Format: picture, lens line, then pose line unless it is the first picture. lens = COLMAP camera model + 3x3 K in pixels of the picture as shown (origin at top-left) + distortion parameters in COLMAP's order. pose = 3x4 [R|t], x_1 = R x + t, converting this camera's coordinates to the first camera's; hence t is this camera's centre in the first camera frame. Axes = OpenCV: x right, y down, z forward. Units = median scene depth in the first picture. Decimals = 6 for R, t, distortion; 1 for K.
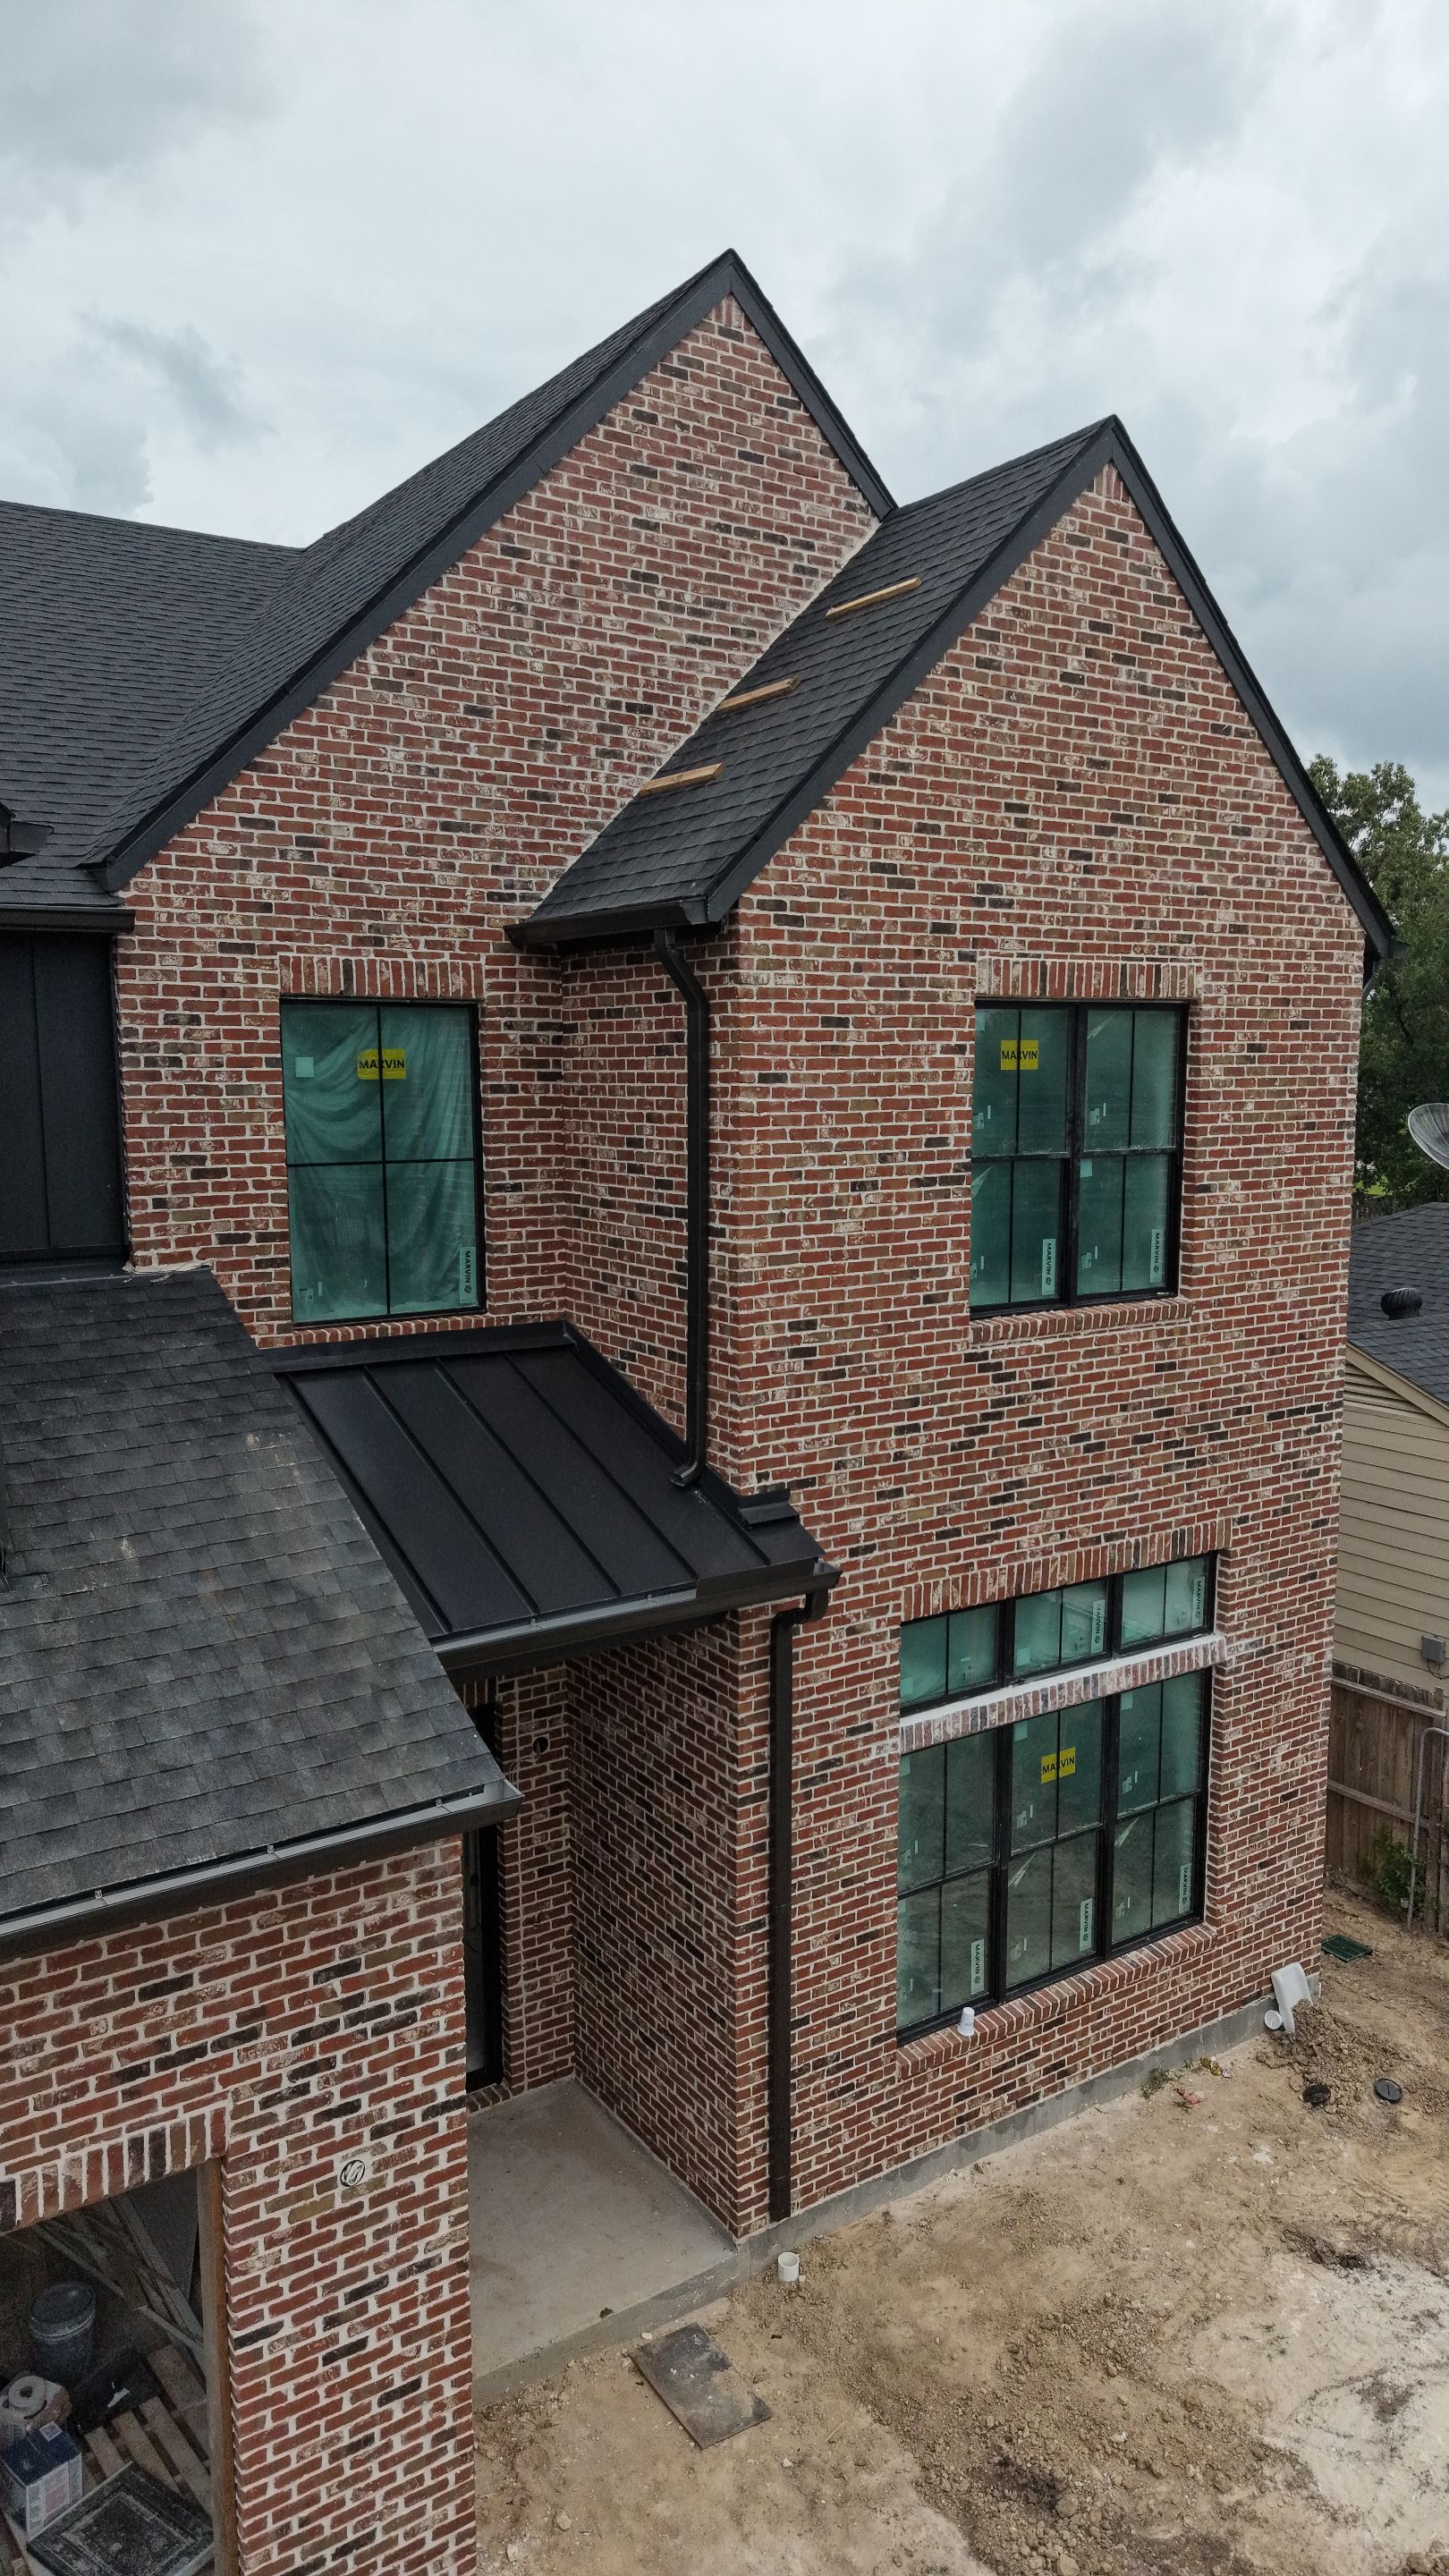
lens RADIAL K [[1720.9, 0, 722.9], [0, 1720.9, 1282.3], [0, 0, 1]] dist [0.026465, -0.033053]
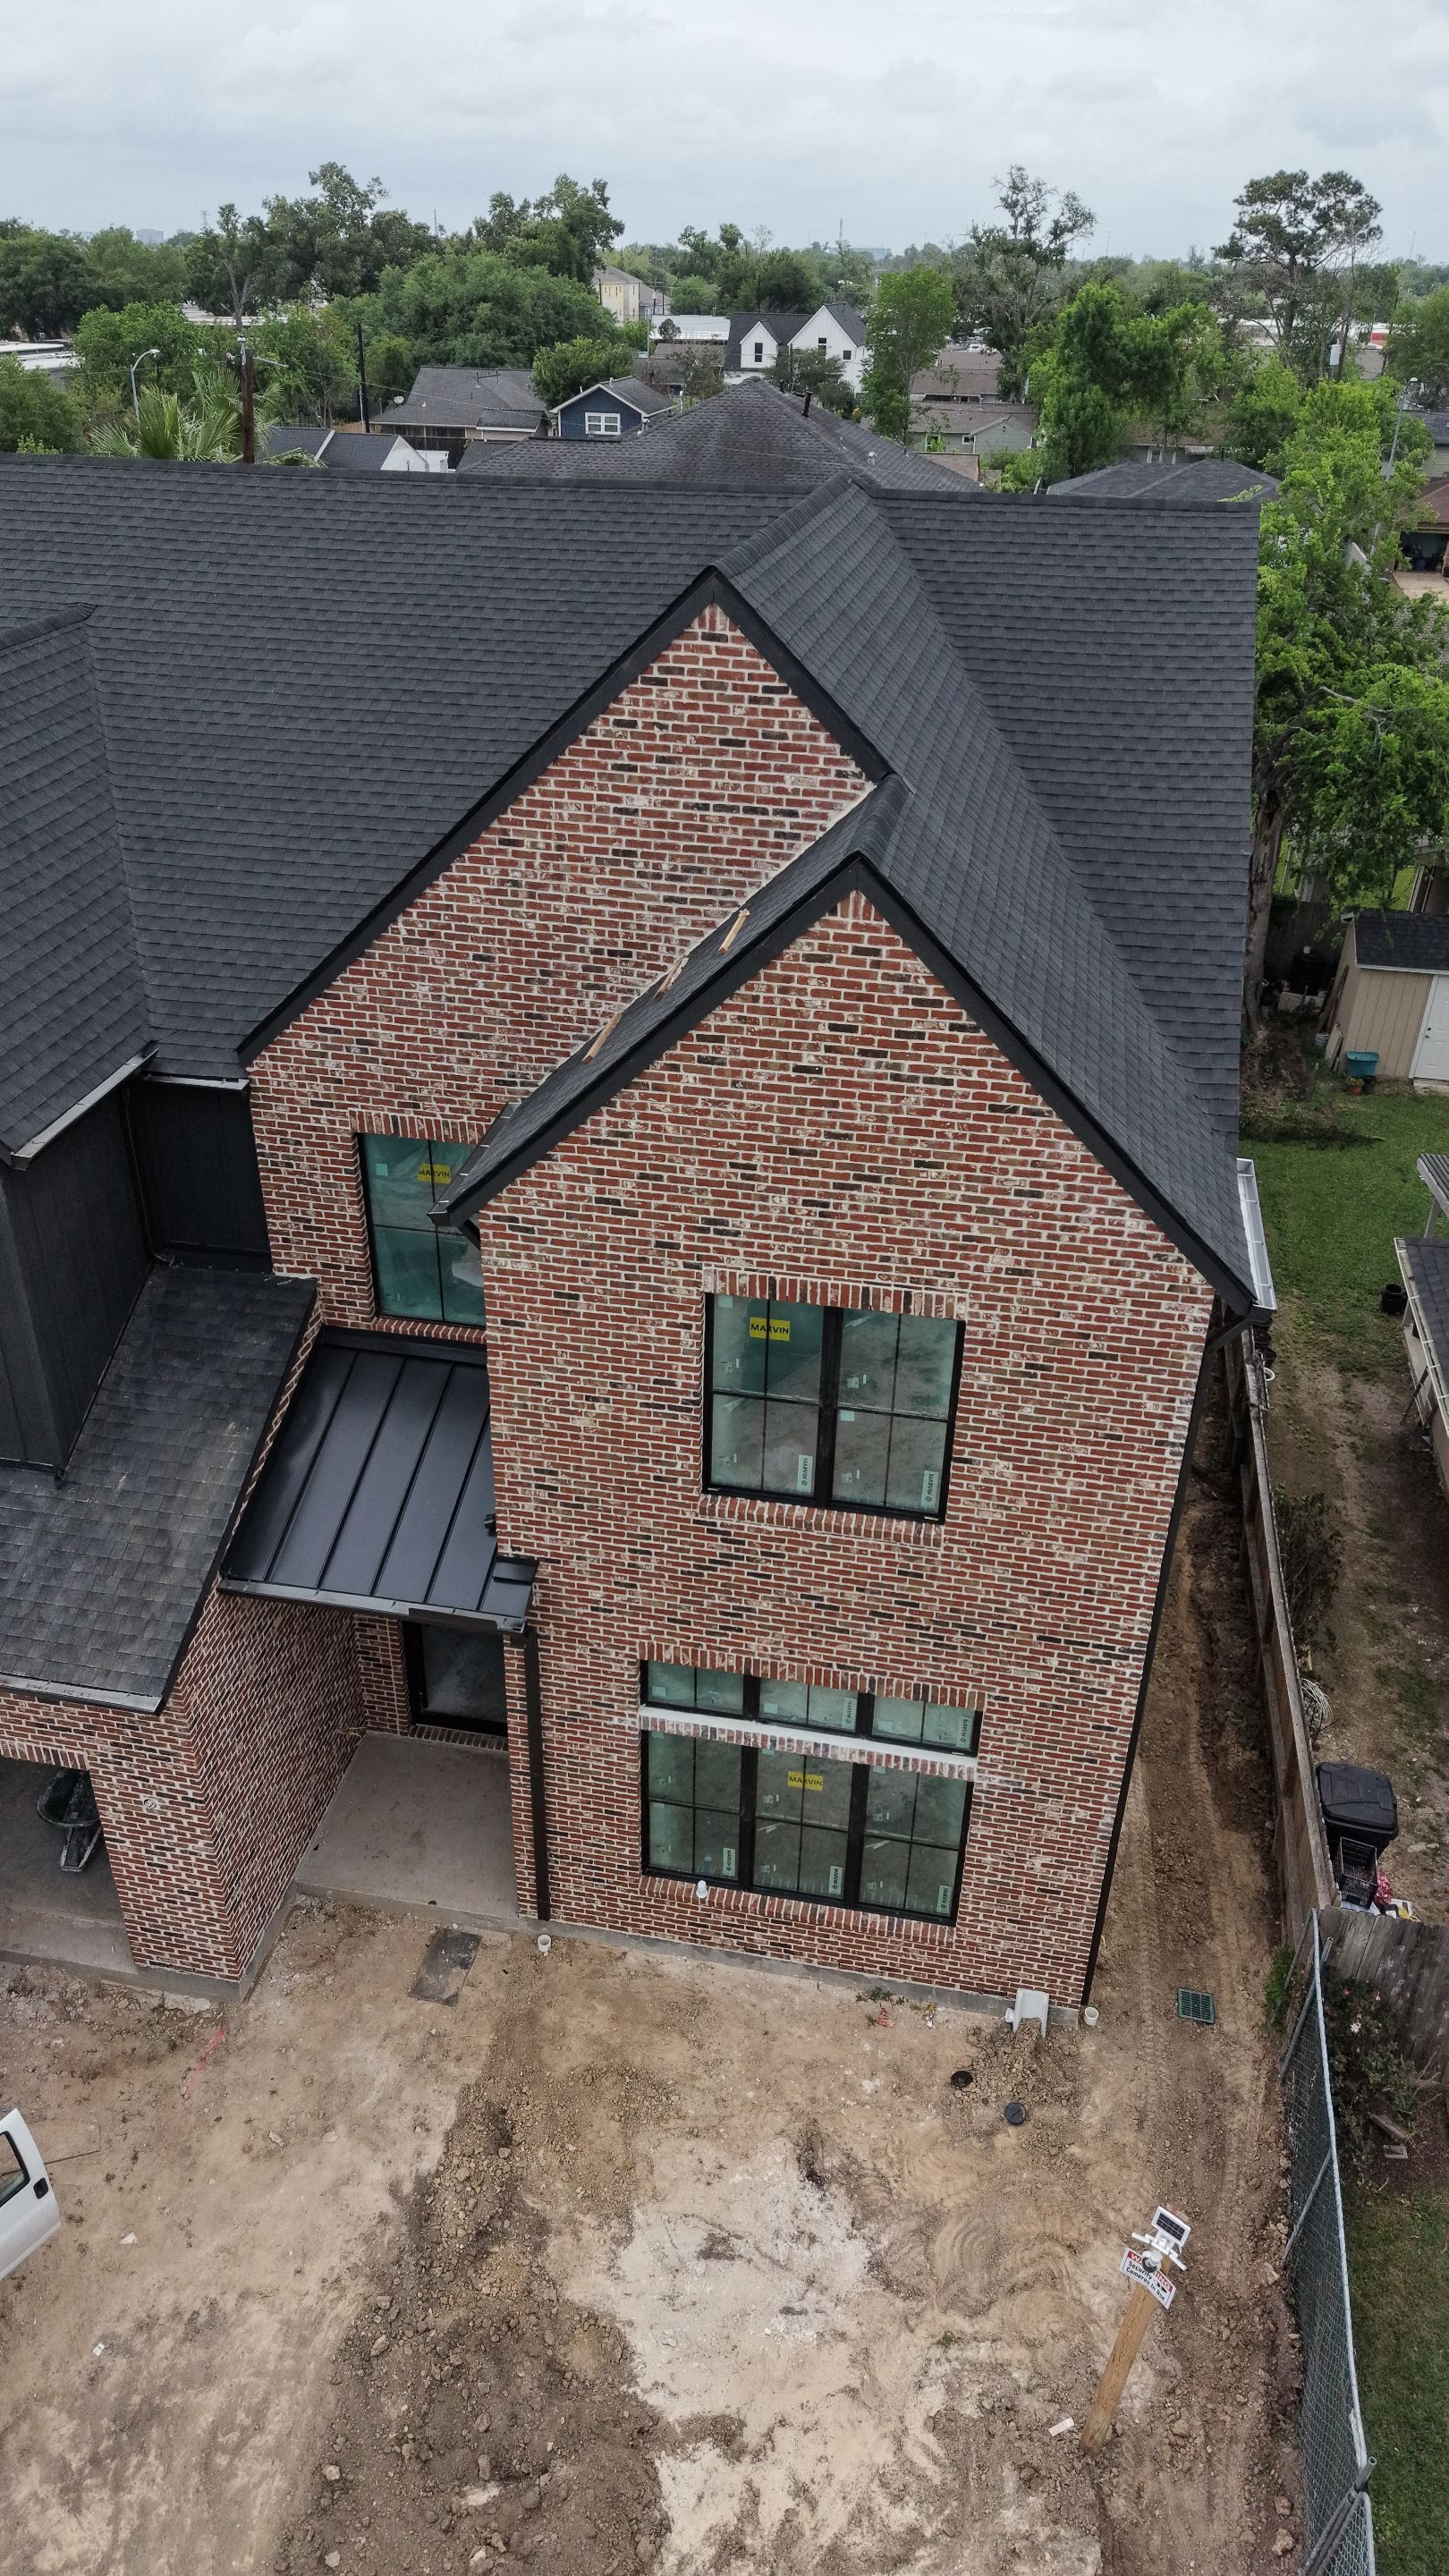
lens RADIAL K [[1719.4, 0, 721.0], [0, 1719.4, 1295.1], [0, 0, 1]] dist [0.083391, -0.099779]
pose [[0.709427, 0.377172, -0.595361, 0.869910], [-0.109039, 0.893315, 0.436002, -0.685975], [0.696293, -0.244394, 0.674869, 0.149951]]
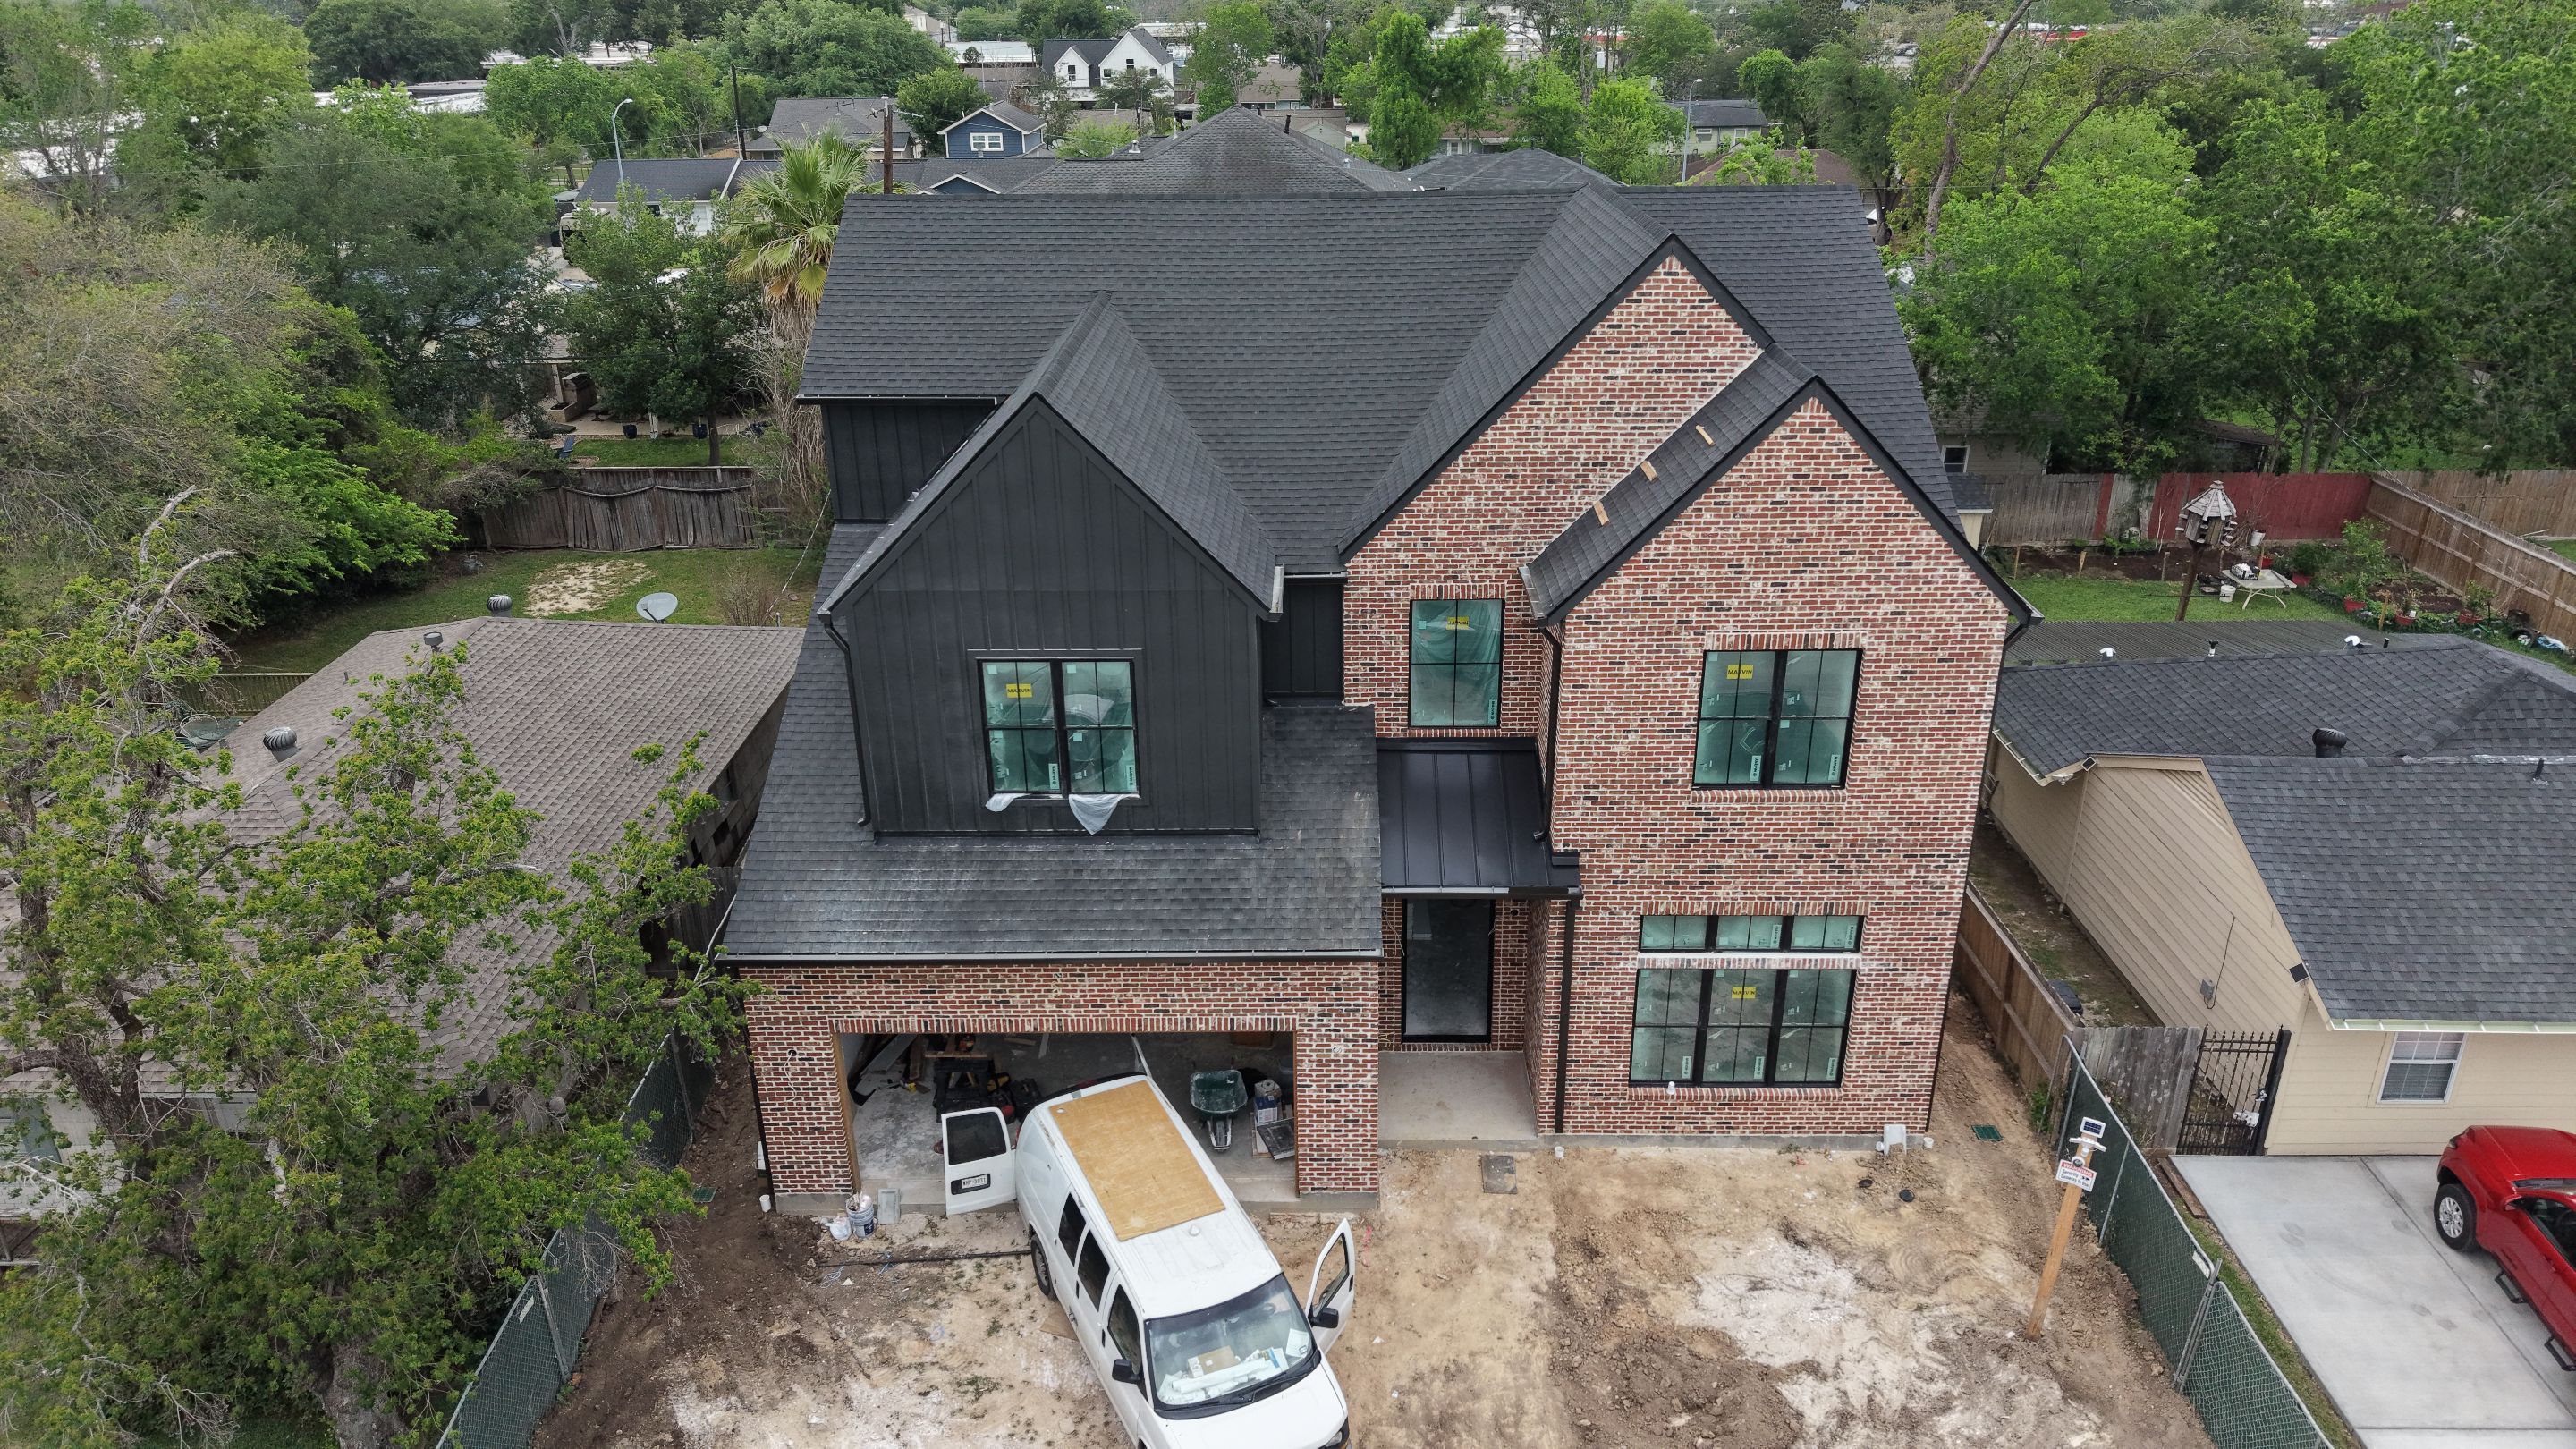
lens RADIAL K [[1738.7, 0, 1289.0], [0, 1738.7, 715.9], [0, 0, 1]] dist [0.042654, -0.048516]
pose [[0.822852, 0.219208, -0.524273, 0.821066], [-0.064834, 0.952792, 0.296622, -0.655916], [0.564545, -0.210085, 0.798218, -0.948501]]
